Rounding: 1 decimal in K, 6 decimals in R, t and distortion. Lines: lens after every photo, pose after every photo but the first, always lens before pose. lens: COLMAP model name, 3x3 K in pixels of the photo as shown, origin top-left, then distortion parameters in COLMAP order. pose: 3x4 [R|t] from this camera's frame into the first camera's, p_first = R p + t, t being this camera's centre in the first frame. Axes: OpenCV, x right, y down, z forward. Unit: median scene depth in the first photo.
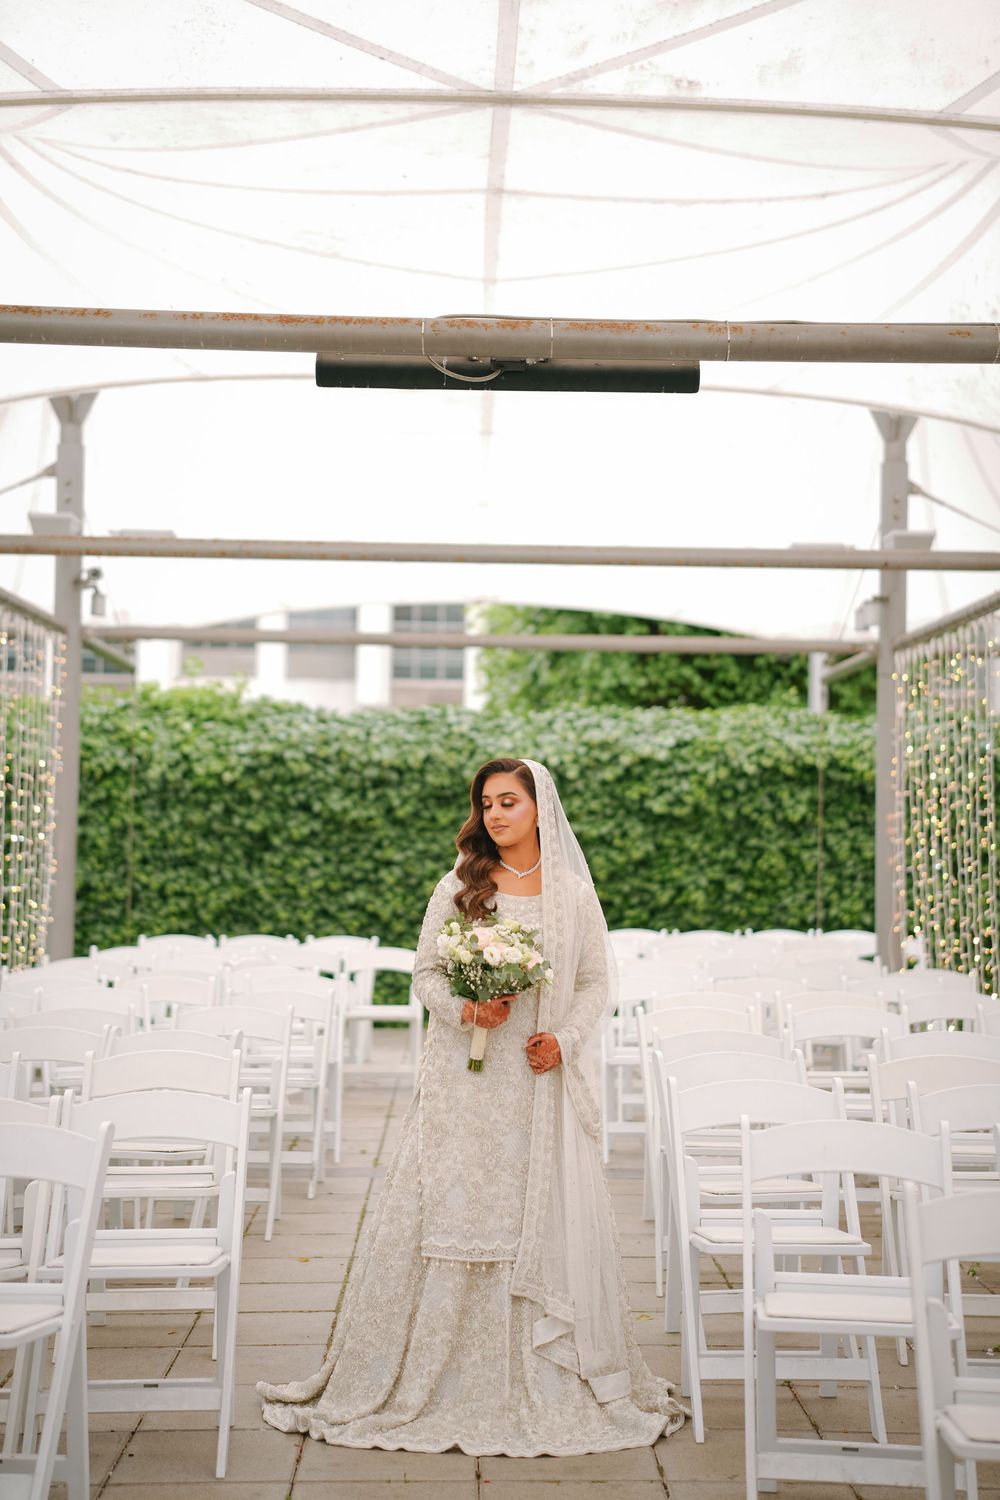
lens RADIAL K [[2129.6, 0, 491.7], [0, 2129.6, 743.9], [0, 0, 1]] dist [0.225941, 0.000000]
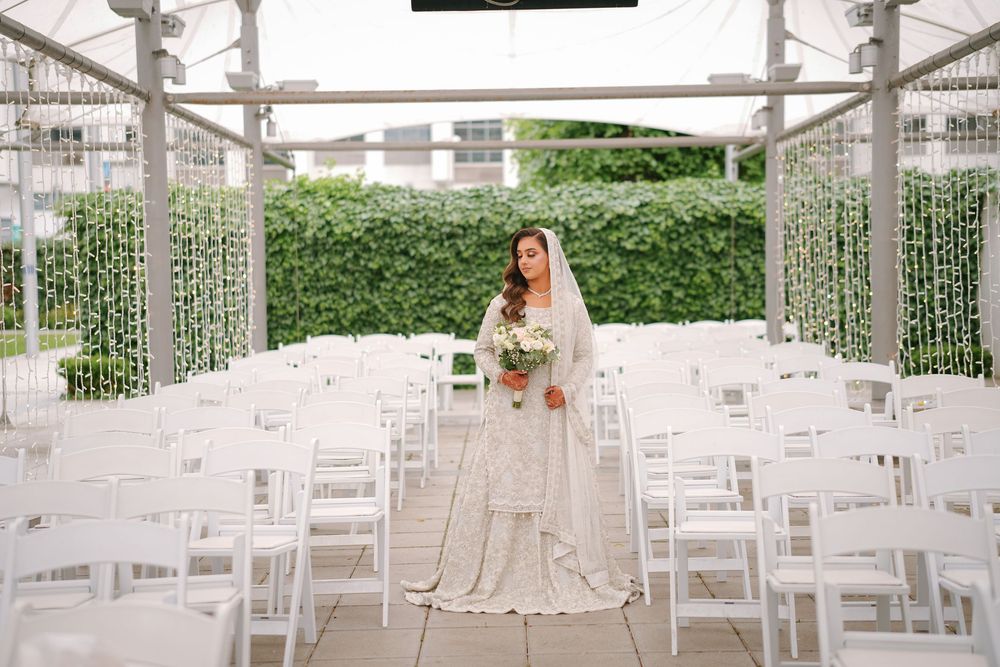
lens RADIAL K [[1419.7, 0, 494.0], [0, 1419.7, 327.7], [0, 0, 1]] dist [0.225941, 0.000000]
pose [[0.999300, -0.029711, -0.022741, 0.000924], [0.031591, 0.995677, 0.087348, -0.007258], [0.020047, -0.088005, 0.995918, -0.074833]]
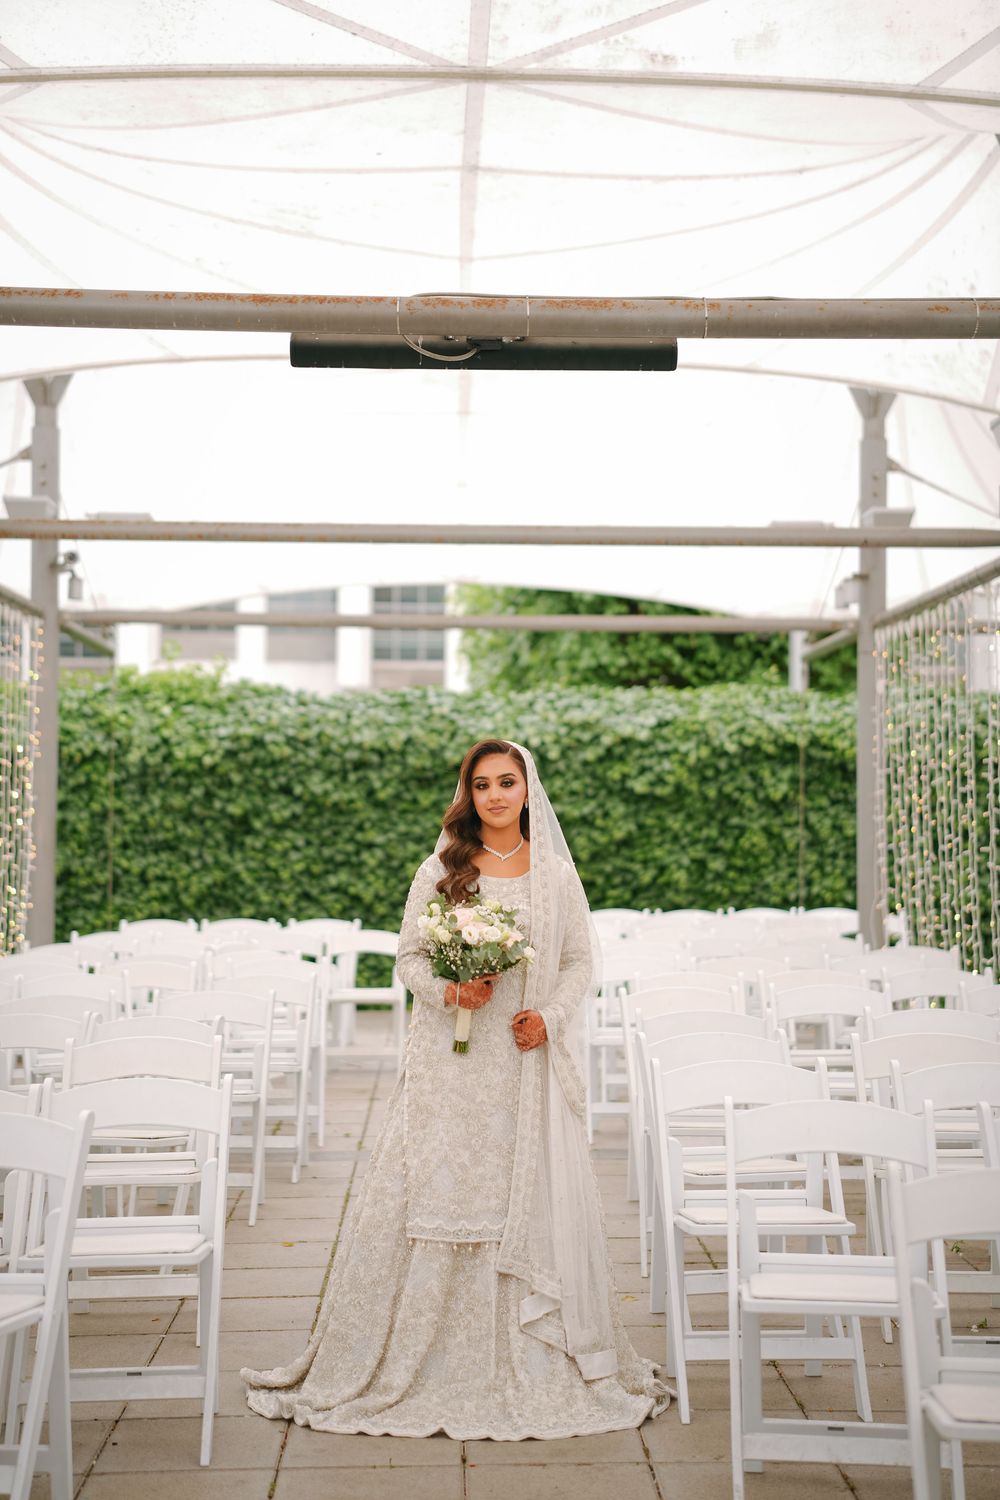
lens RADIAL K [[2129.6, 0, 493.0], [0, 2129.6, 744.1], [0, 0, 1]] dist [0.225941, 0.000000]
pose [[0.999916, -0.009088, 0.009206, 0.000406], [0.009002, 0.999917, 0.009241, -0.000358], [-0.009289, -0.009158, 0.999915, 0.002924]]
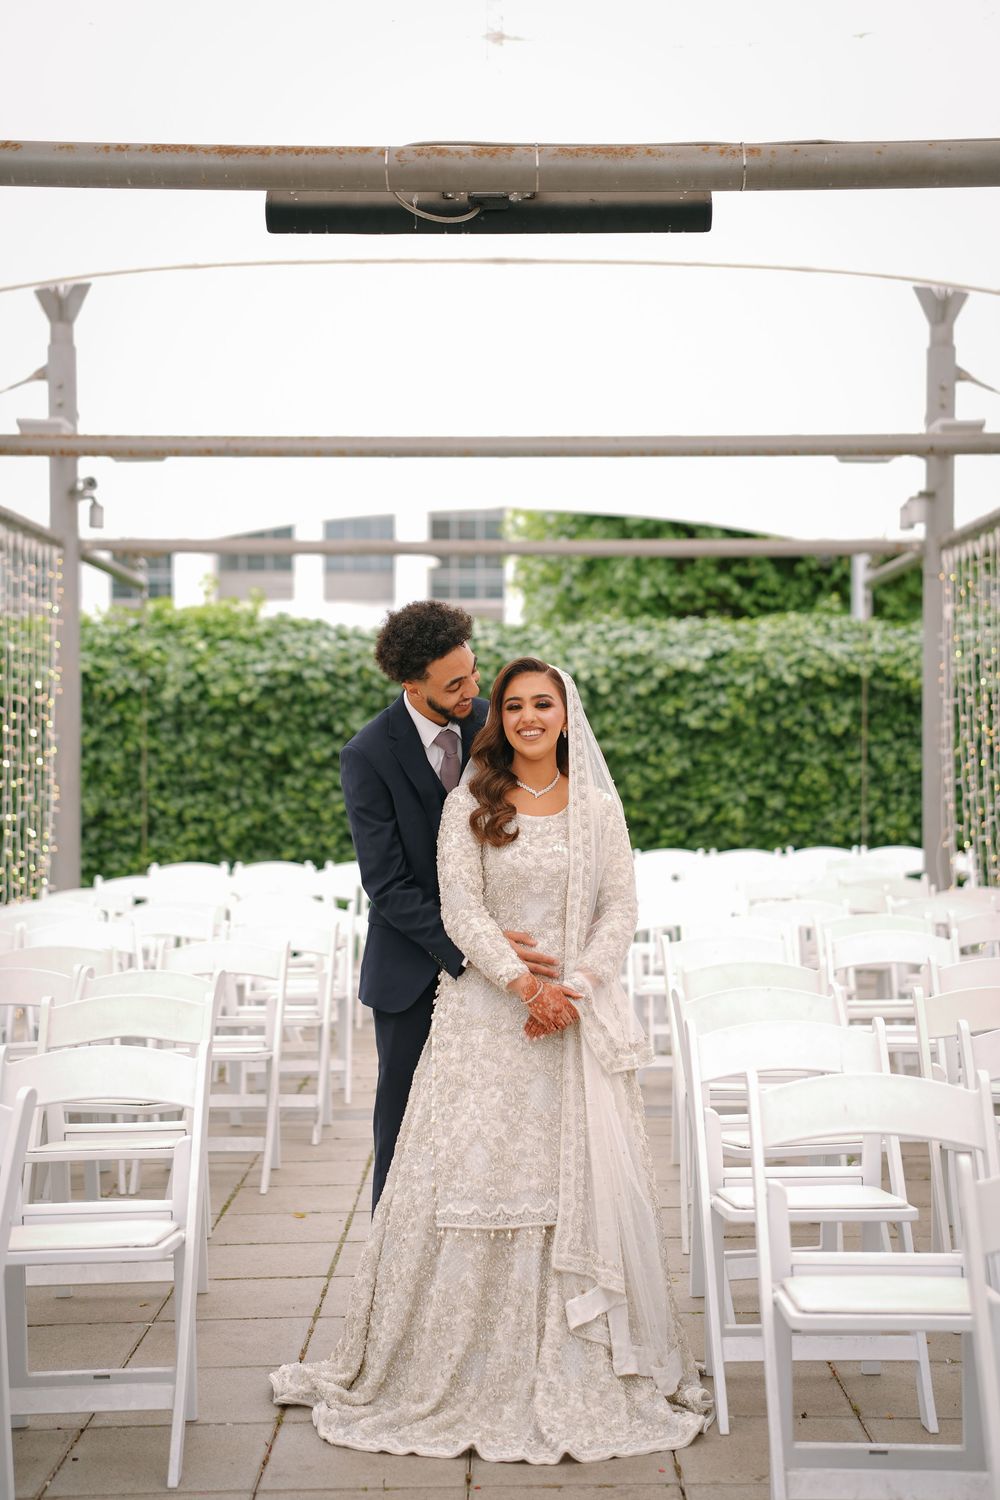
lens RADIAL K [[2129.6, 0, 502.2], [0, 2129.6, 753.4], [0, 0, 1]] dist [0.225941, 0.000000]
pose [[0.999709, -0.016956, -0.017133, 0.011791], [0.017653, 0.998988, 0.041373, 0.003929], [0.016414, -0.041663, 0.998997, 0.061086]]
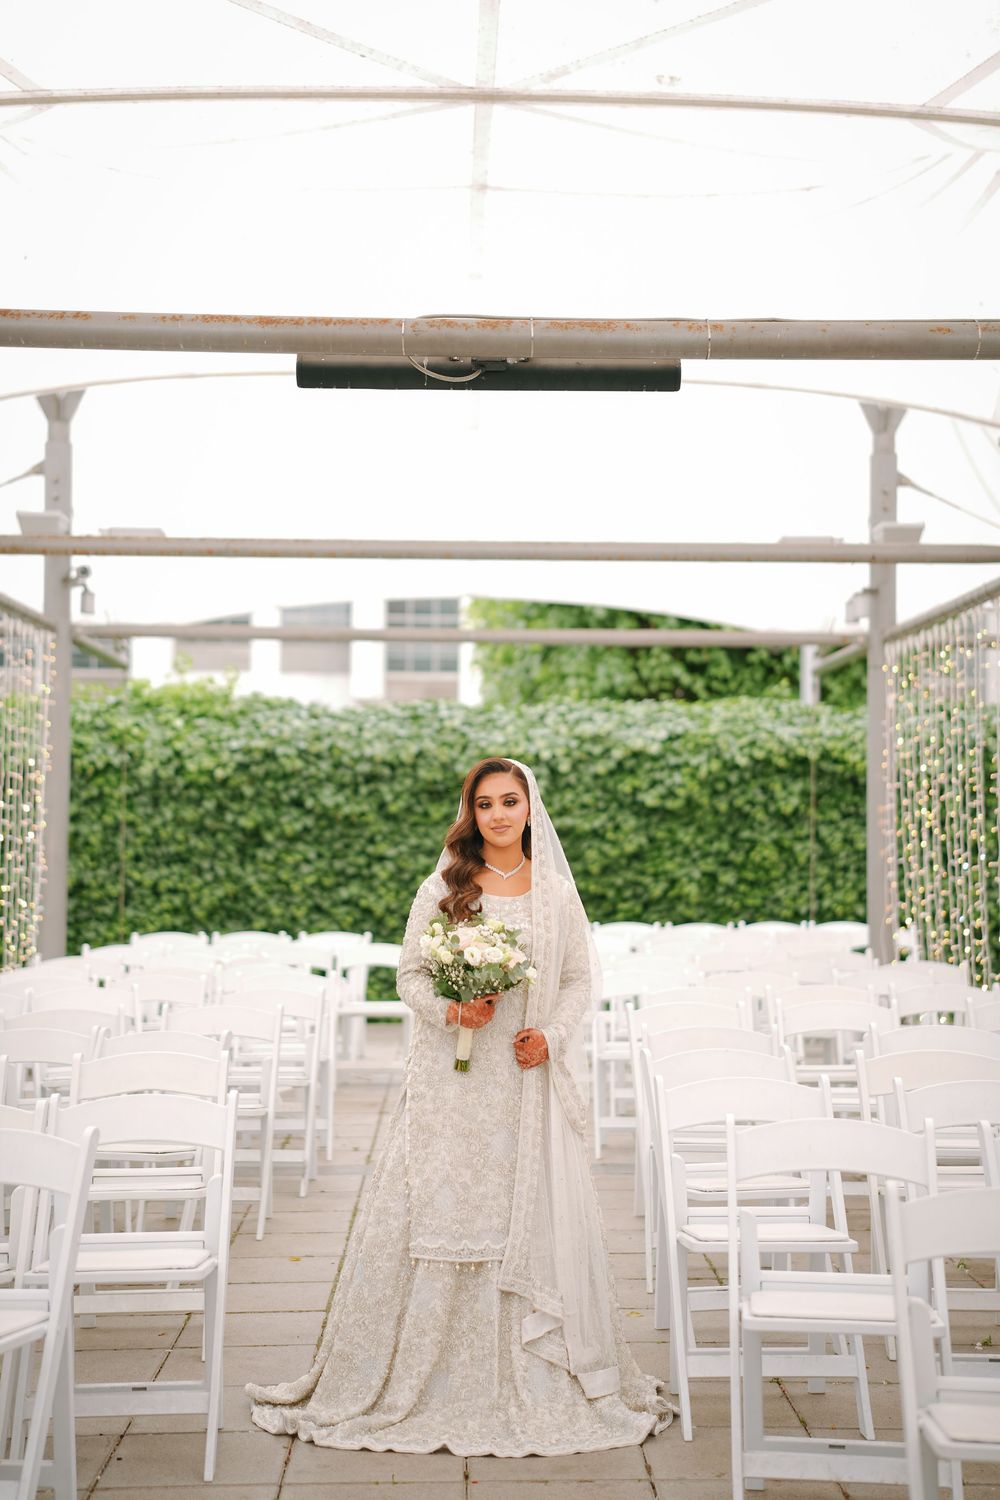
lens RADIAL K [[2129.6, 0, 493.1], [0, 2129.6, 745.6], [0, 0, 1]] dist [0.225941, 0.000000]
pose [[0.999965, -0.007988, 0.002495, 0.002738], [0.007975, 0.999956, 0.004856, -0.002033], [-0.002534, -0.004836, 0.999985, 0.000184]]
